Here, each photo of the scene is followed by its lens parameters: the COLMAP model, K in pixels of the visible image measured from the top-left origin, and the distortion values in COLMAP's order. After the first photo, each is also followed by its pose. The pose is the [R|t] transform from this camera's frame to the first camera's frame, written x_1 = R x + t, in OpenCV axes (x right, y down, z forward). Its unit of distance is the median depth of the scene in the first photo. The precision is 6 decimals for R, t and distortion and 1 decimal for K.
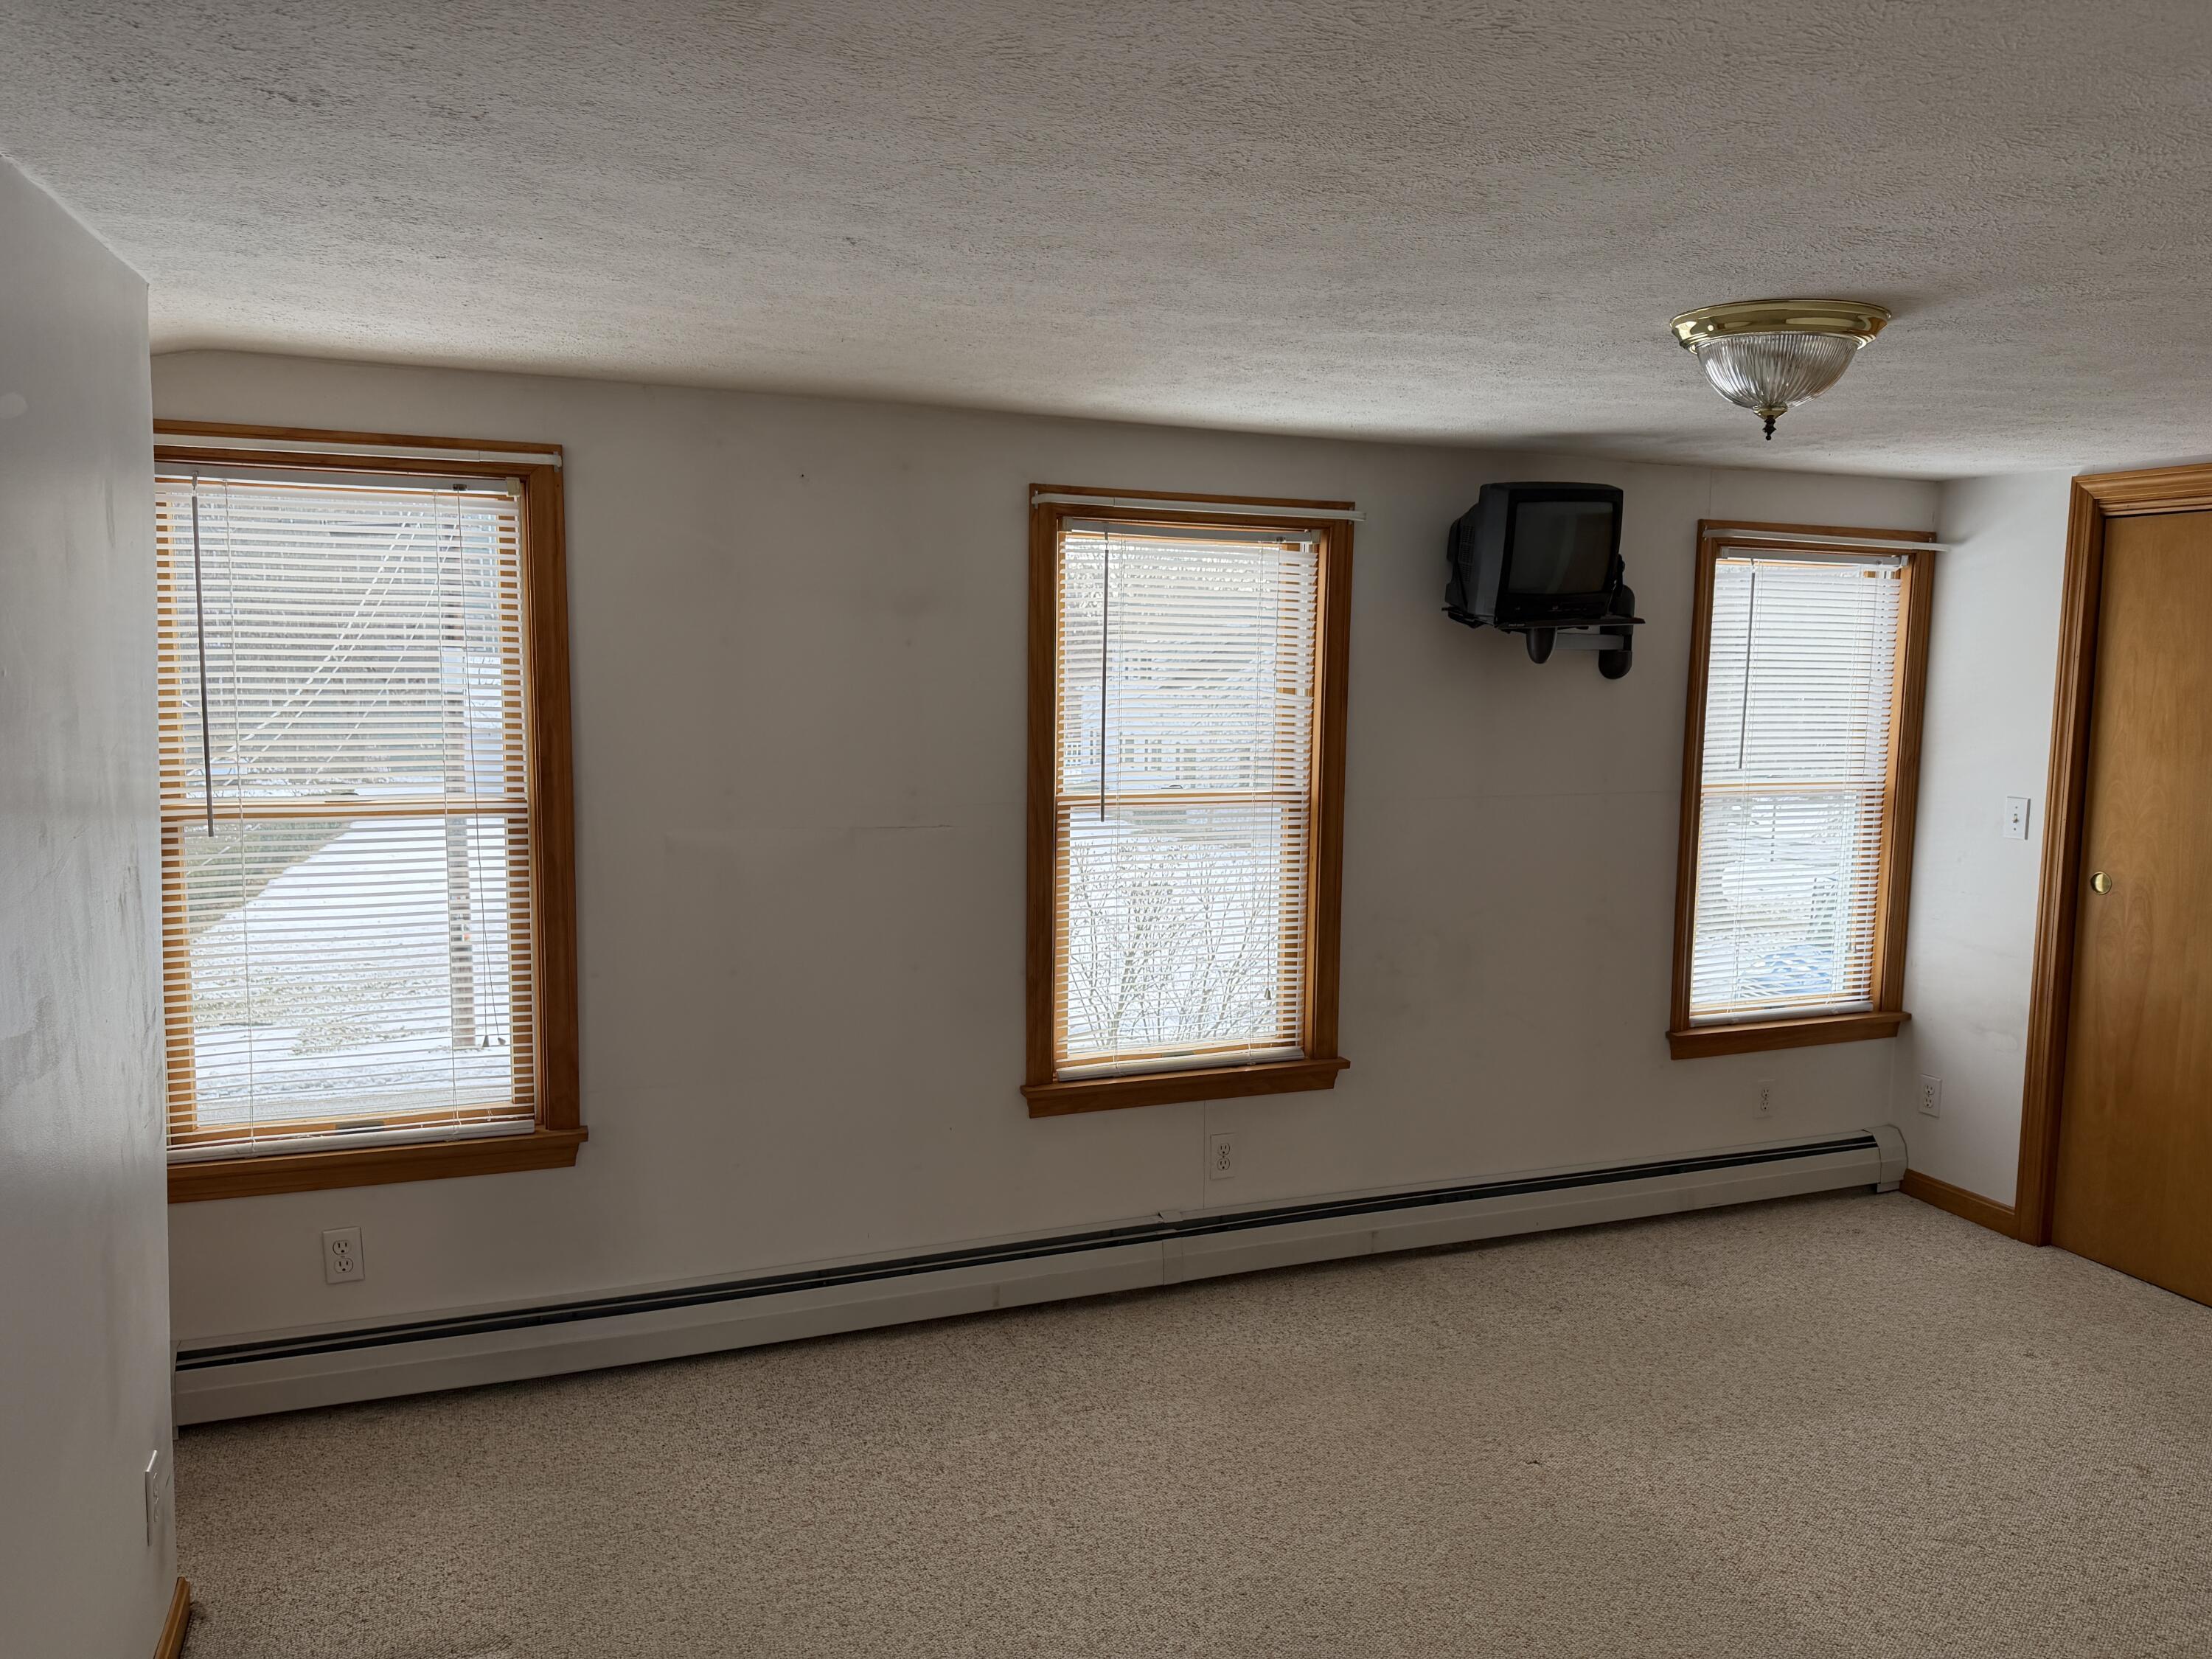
lens RADIAL K [[1551.8, 0, 1096.8], [0, 1551.8, 832.6], [0, 0, 1]] dist [0.058756, -0.082912]
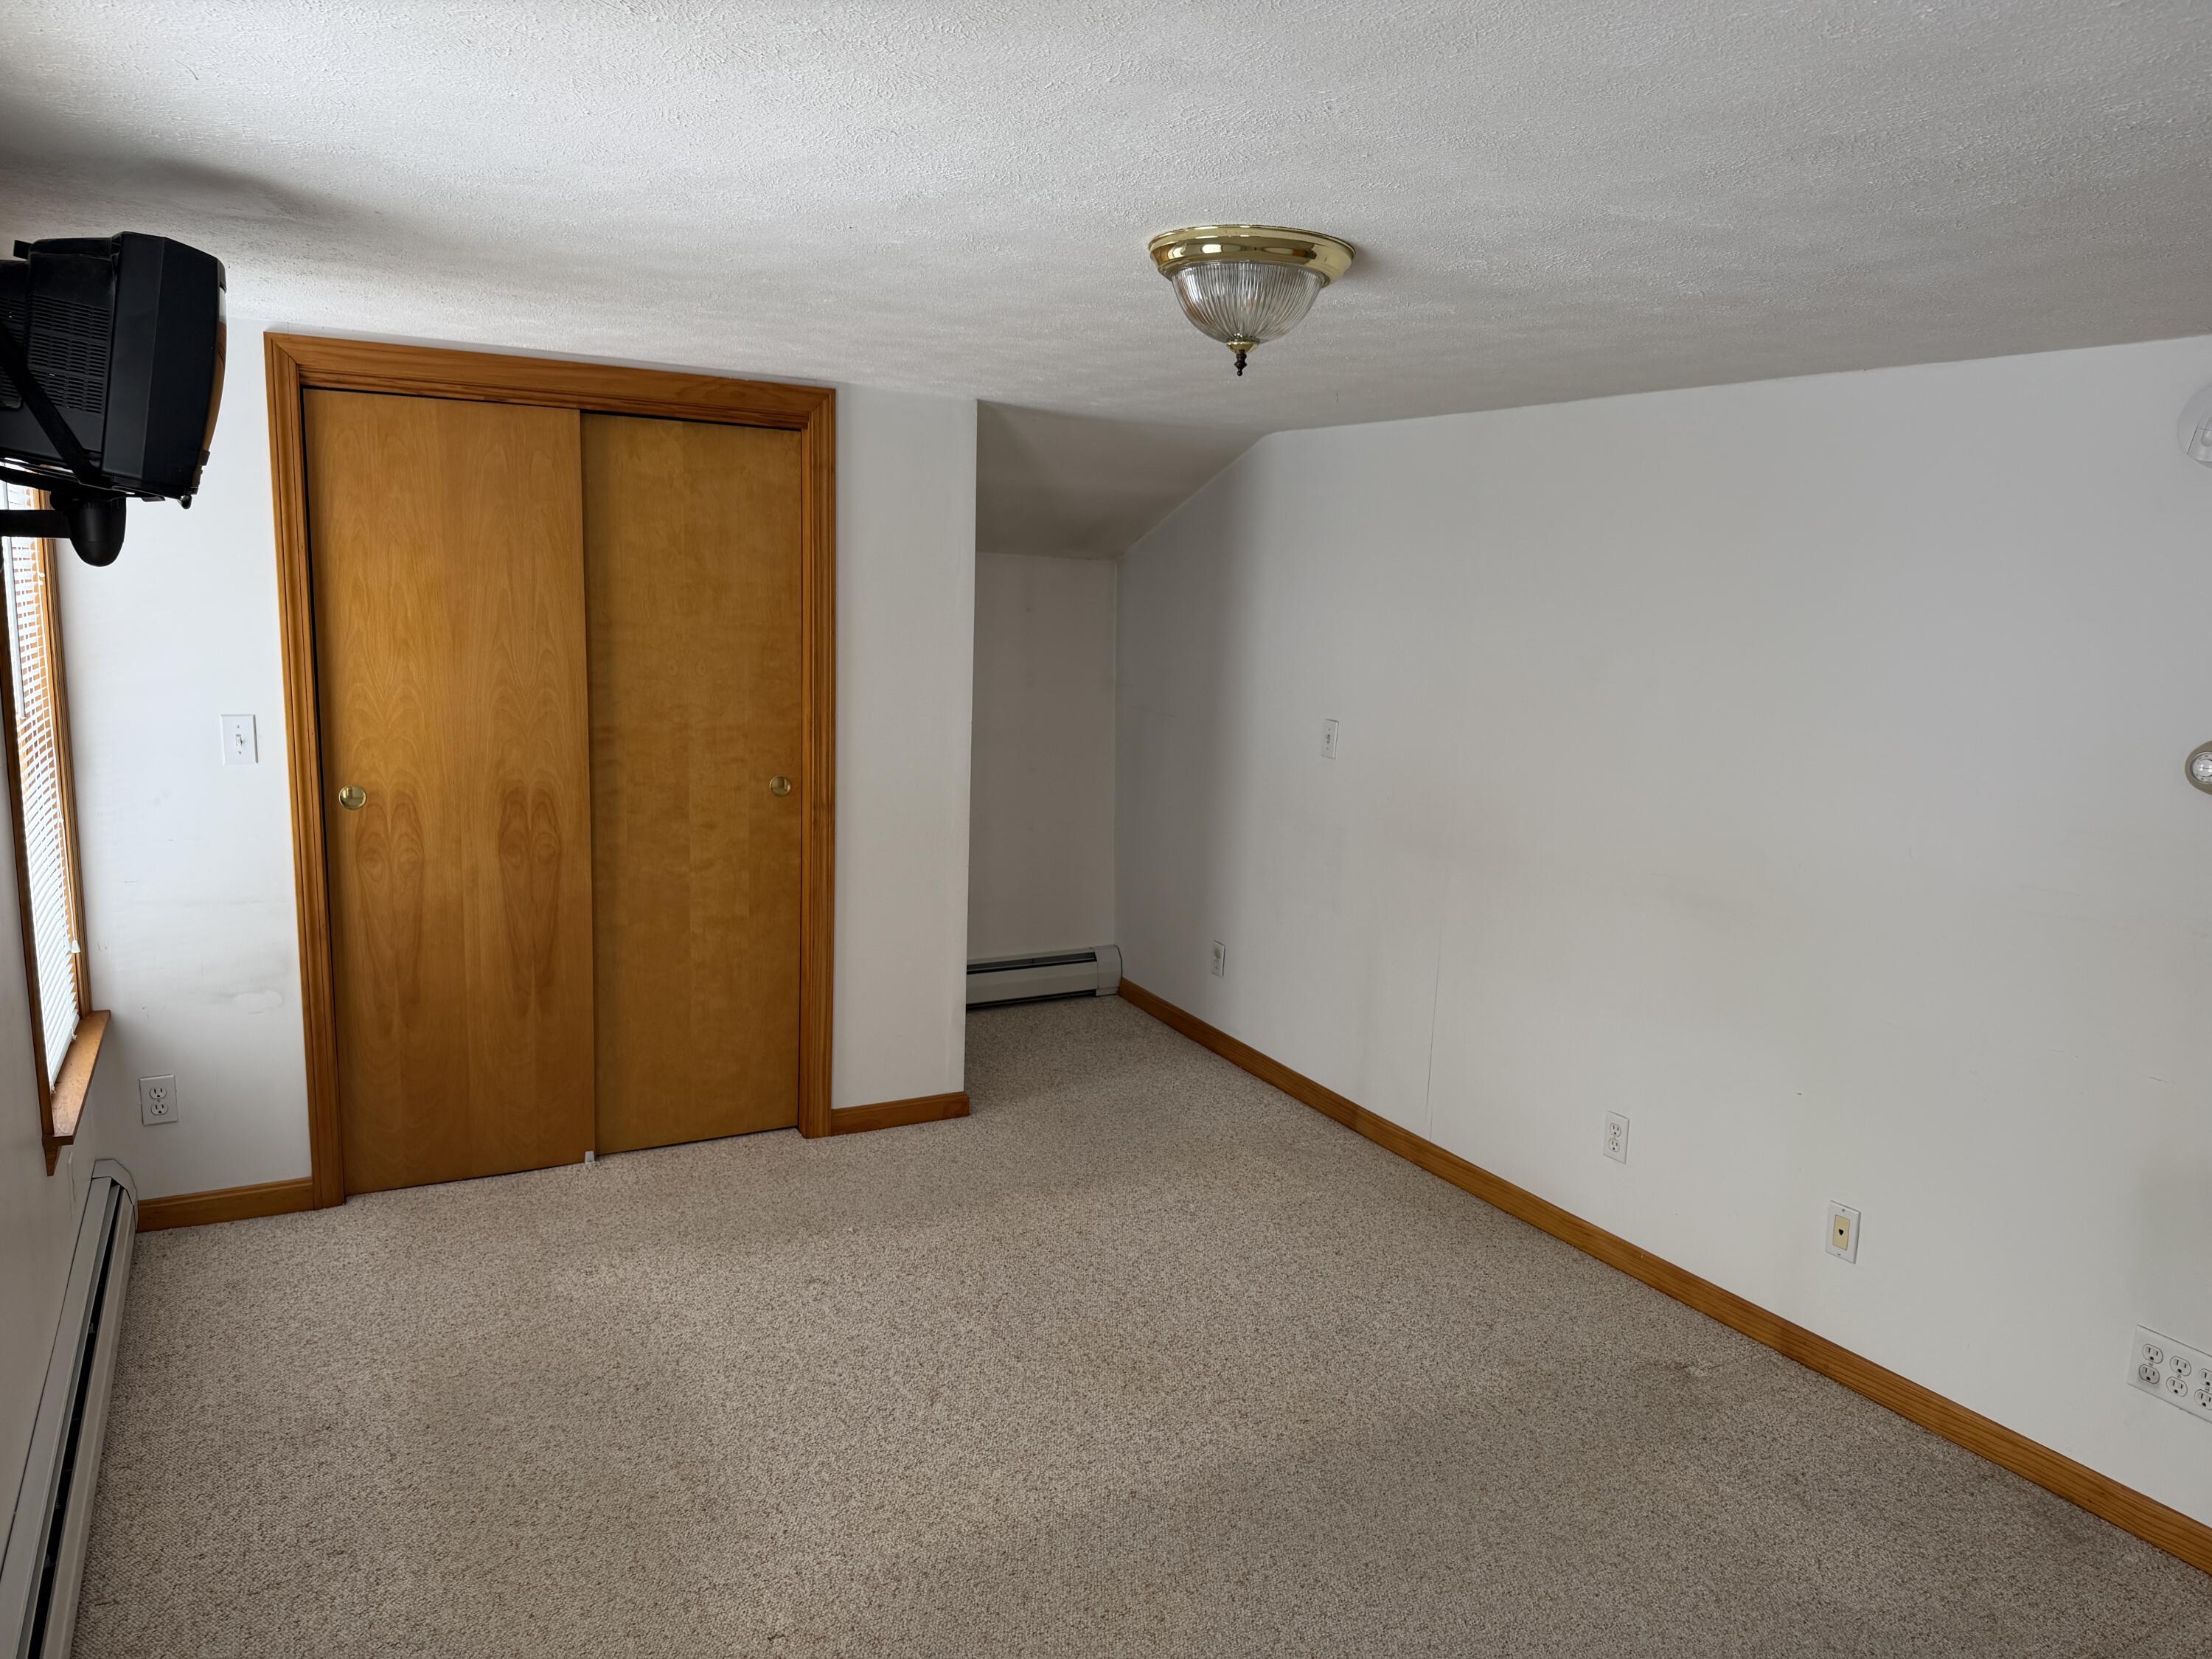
lens RADIAL K [[1551.8, 0, 1111.9], [0, 1551.8, 829.0], [0, 0, 1]] dist [0.058756, -0.082912]
pose [[-0.136641, -0.176152, 0.974833, -0.322456], [0.074298, 0.979469, 0.187404, -0.089734], [-0.987830, 0.098036, -0.120748, 0.687516]]
